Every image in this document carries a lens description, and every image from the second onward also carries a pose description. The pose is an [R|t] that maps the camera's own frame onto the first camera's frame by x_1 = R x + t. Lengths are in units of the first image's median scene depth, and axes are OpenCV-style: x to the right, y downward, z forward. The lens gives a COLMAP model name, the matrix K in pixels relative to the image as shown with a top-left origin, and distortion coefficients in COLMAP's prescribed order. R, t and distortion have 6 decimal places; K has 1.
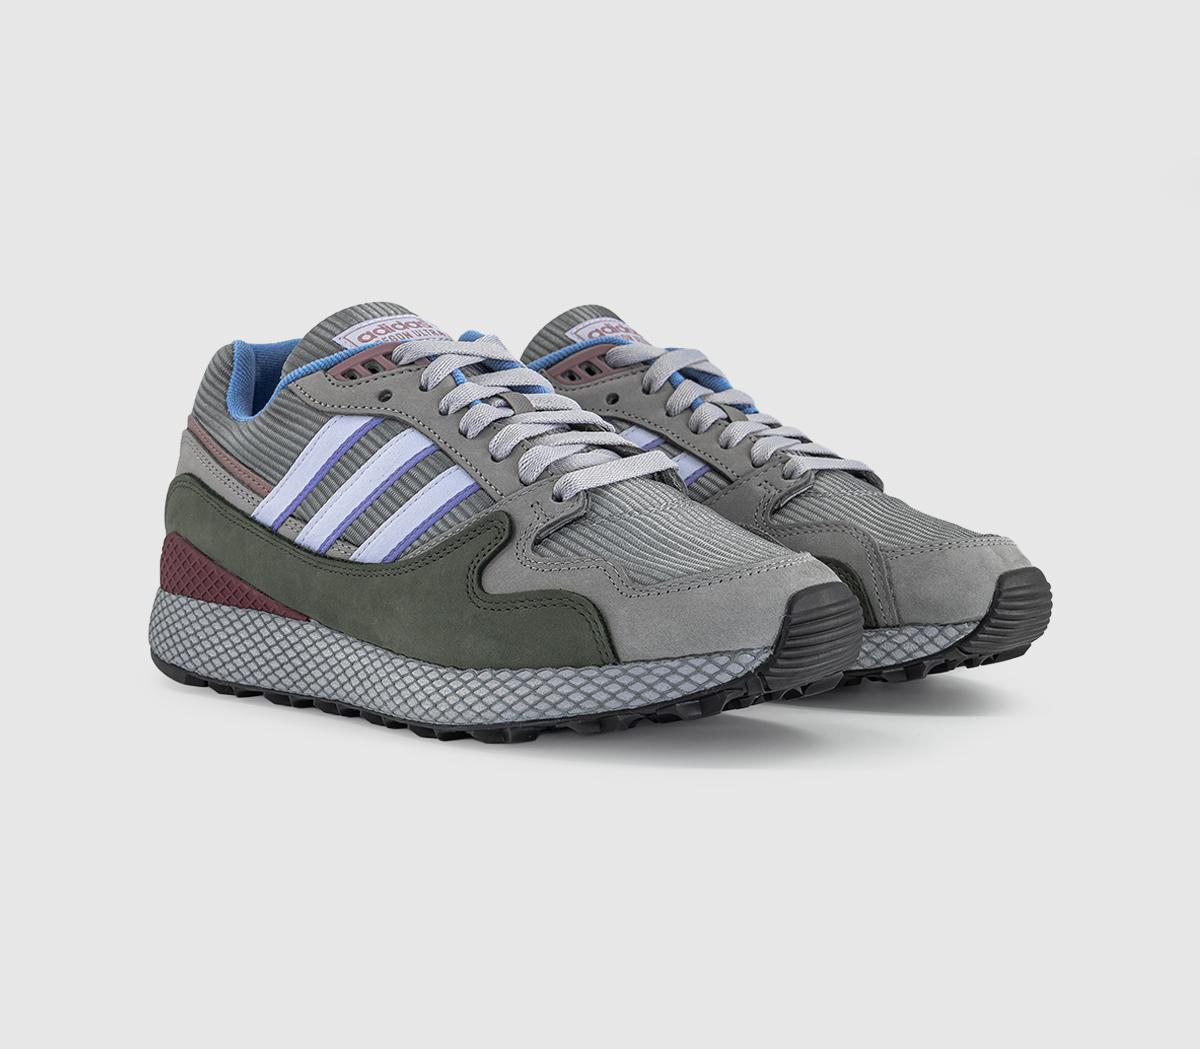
lens RADIAL K [[2081.2, 0, 600.0], [0, 2081.2, 524.5], [0, 0, 1]] dist [0.043645, 0.179127]
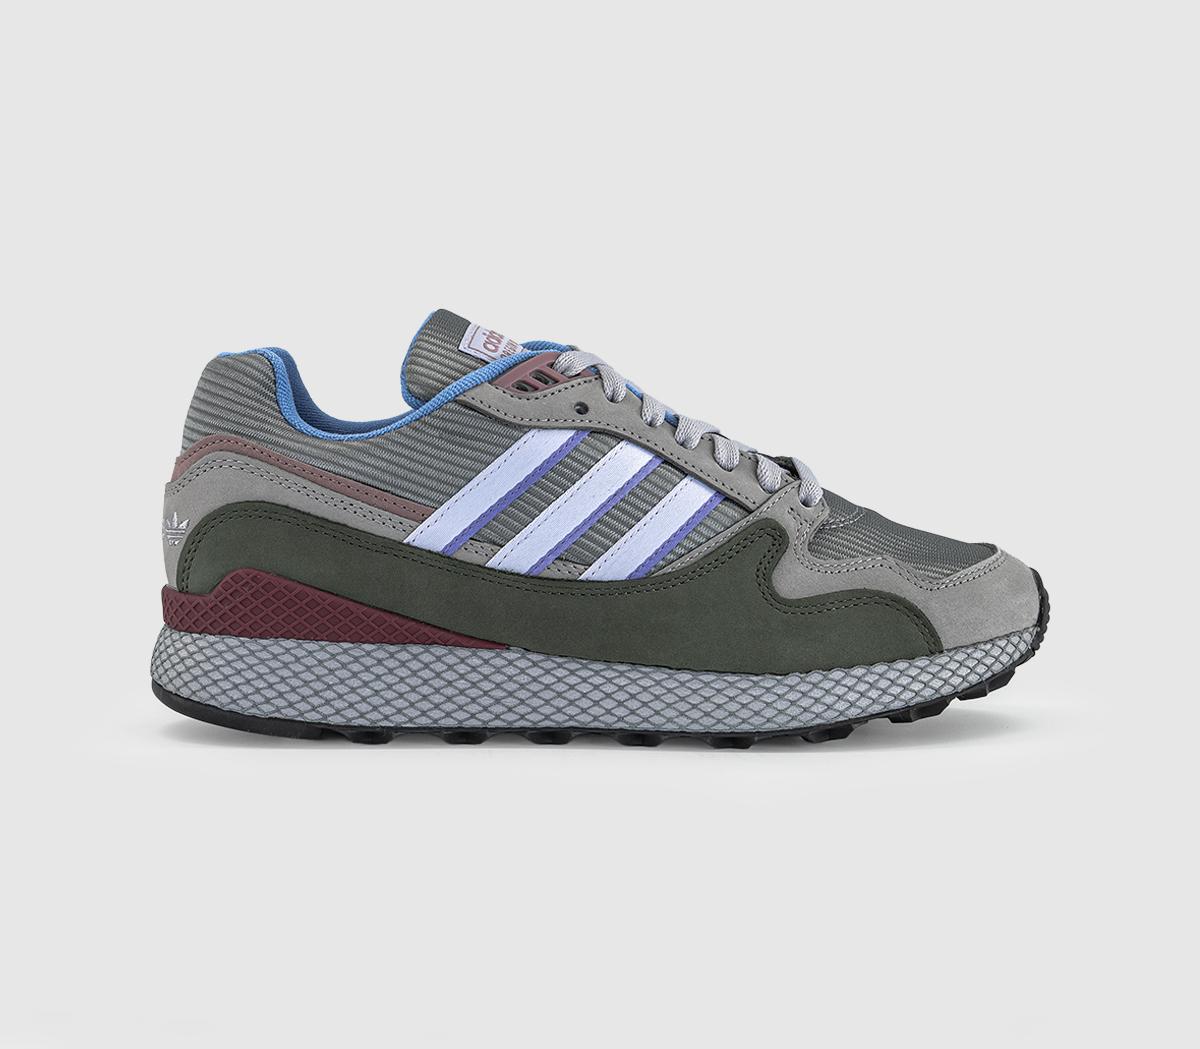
lens RADIAL K [[2081.2, 0, 600.0], [0, 2081.2, 524.5], [0, 0, 1]] dist [0.043645, 0.179127]
pose [[0.741526, -0.052165, 0.668893, -0.746977], [0.052450, 0.998429, 0.019719, -0.026472], [-0.668871, 0.020461, 0.743097, 0.277139]]
